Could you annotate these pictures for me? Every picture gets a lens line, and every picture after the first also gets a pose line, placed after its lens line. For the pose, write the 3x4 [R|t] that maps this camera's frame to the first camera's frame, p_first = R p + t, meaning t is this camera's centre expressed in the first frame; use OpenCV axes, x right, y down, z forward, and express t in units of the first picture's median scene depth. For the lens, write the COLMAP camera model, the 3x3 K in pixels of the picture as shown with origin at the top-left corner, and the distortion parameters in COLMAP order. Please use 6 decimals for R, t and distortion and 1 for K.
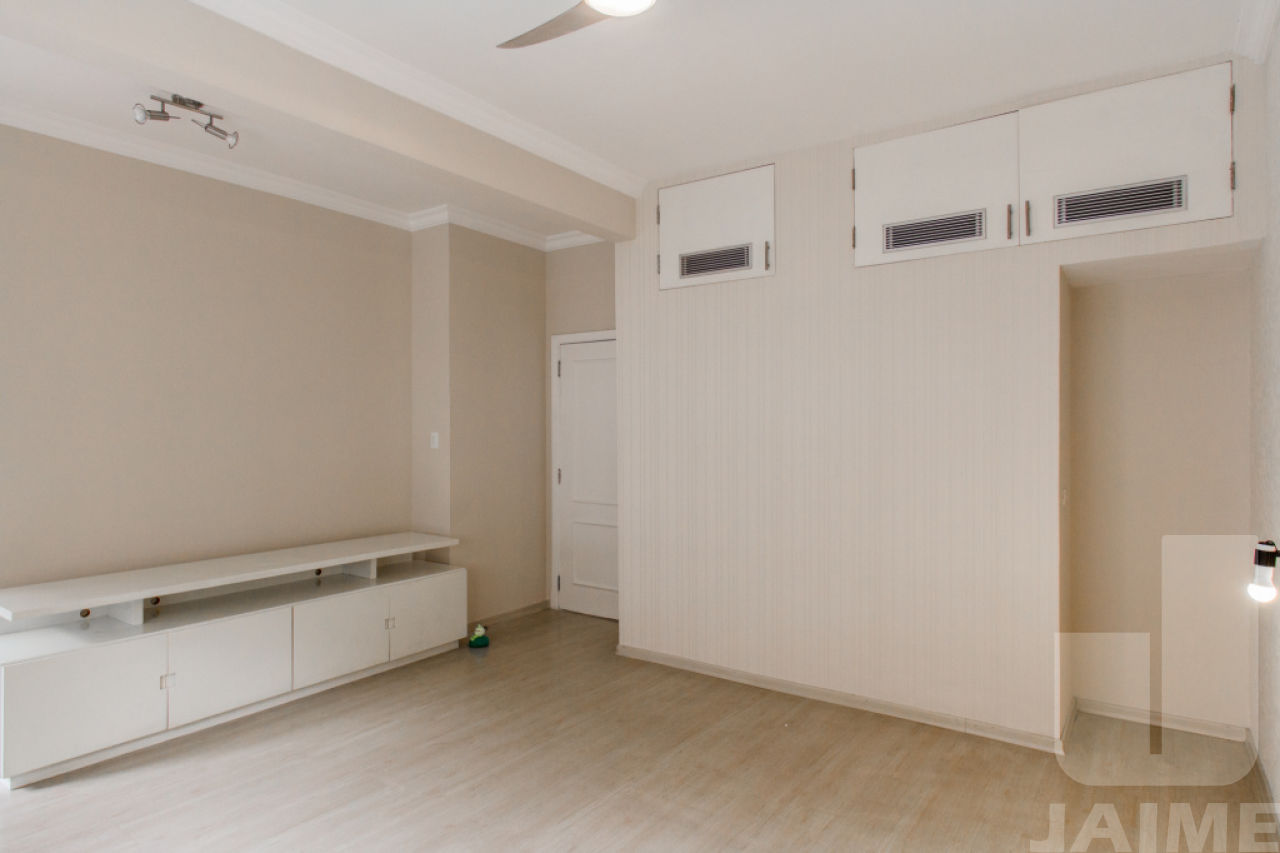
lens RADIAL K [[763.7, 0, 655.5], [0, 763.7, 414.7], [0, 0, 1]] dist [0.003628, -0.001618]
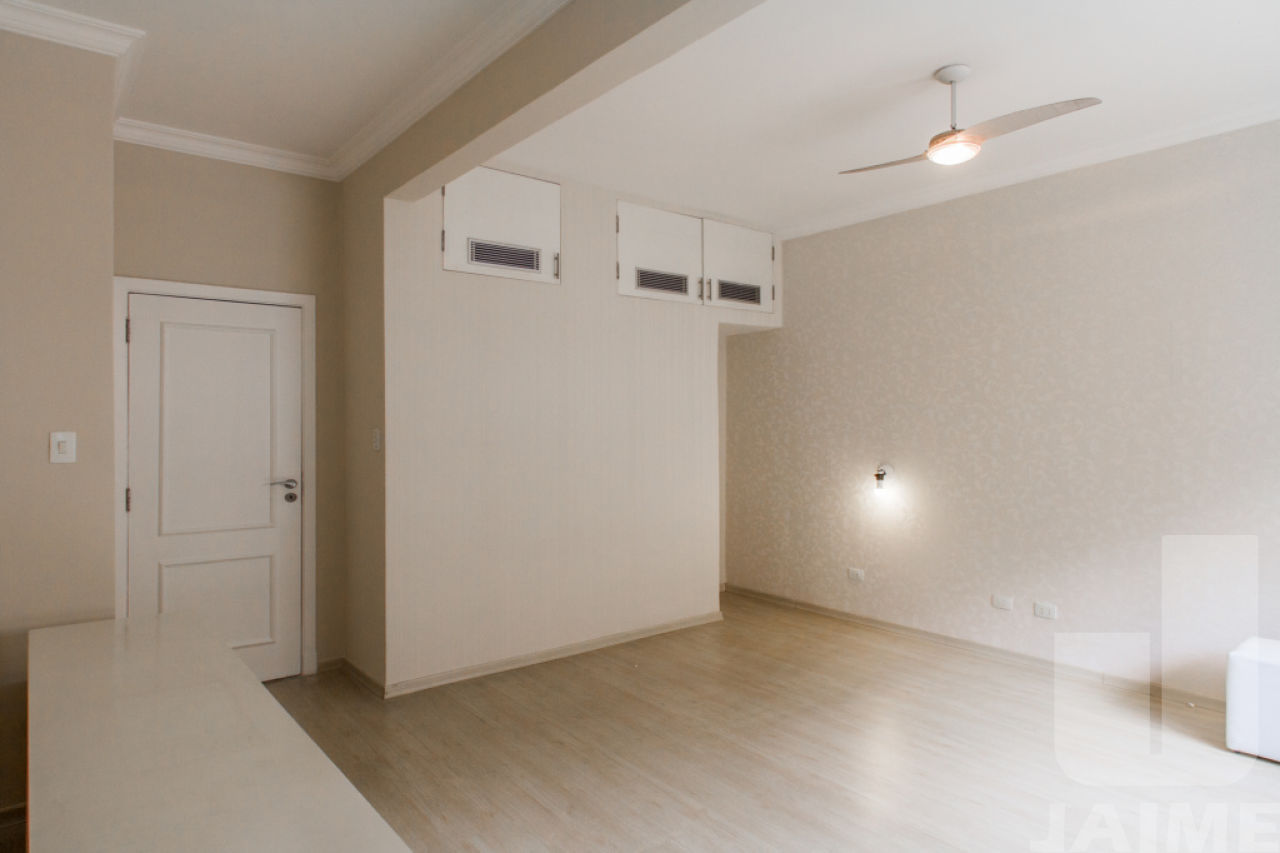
lens RADIAL K [[753.0, 0, 640.1], [0, 753.0, 408.4], [0, 0, 1]] dist [0.002459, -0.000643]
pose [[0.261801, 0.012860, 0.965036, -1.002252], [-0.017342, 0.999812, -0.008619, 0.005047], [-0.964966, -0.014480, 0.261975, 0.689747]]
